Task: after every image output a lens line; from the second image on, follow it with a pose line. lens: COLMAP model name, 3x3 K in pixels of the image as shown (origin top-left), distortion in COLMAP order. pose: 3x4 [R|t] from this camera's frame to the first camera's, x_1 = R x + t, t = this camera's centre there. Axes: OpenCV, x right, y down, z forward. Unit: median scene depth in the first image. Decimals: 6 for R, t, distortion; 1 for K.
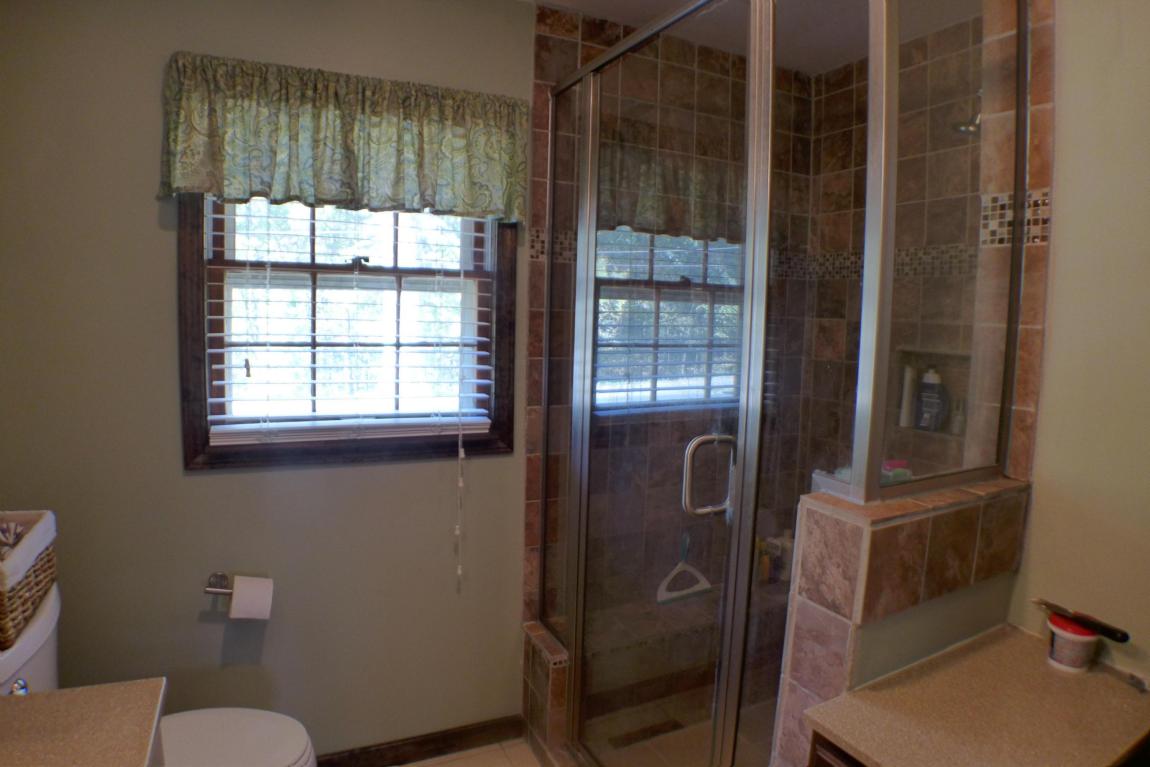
lens RADIAL K [[675.4, 0, 578.3], [0, 675.4, 366.5], [0, 0, 1]] dist [-0.108374, 0.017259]
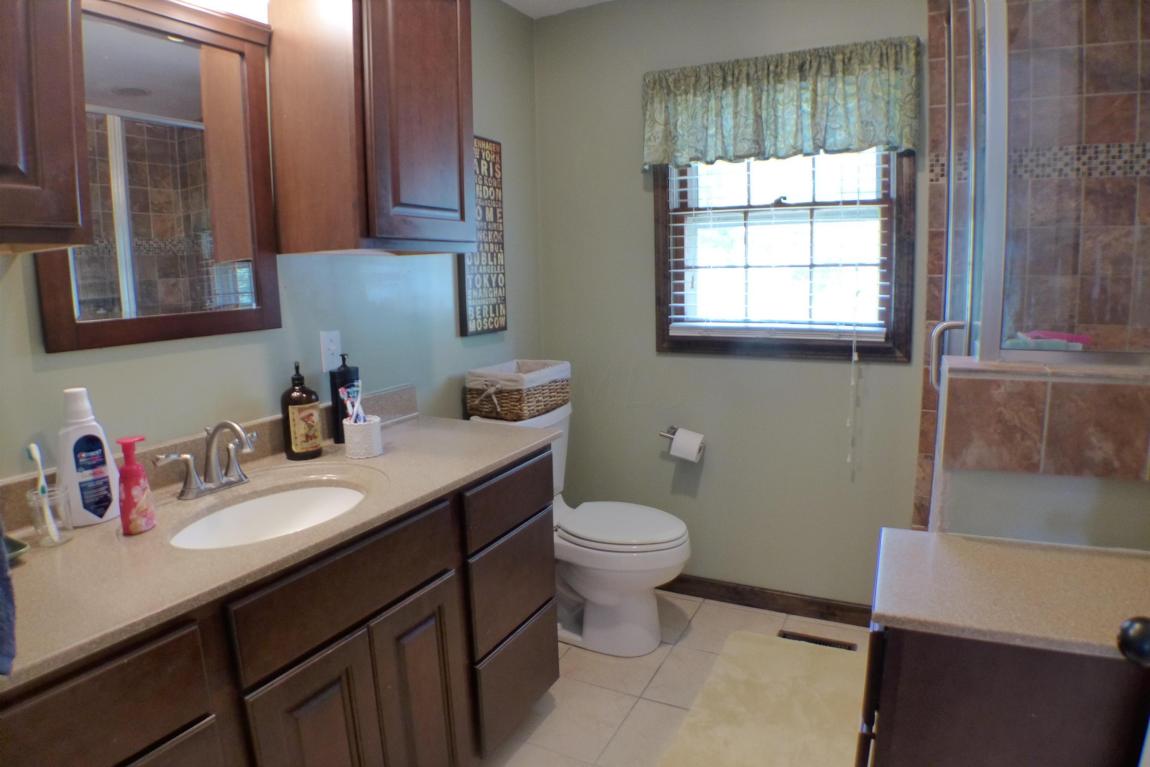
lens RADIAL K [[675.4, 0, 578.3], [0, 675.4, 366.5], [0, 0, 1]] dist [-0.108374, 0.017259]
pose [[0.596311, 0.069480, -0.799741, 0.505381], [-0.030362, 0.997487, 0.064020, 0.095103], [0.802179, -0.013894, 0.596922, -0.078562]]
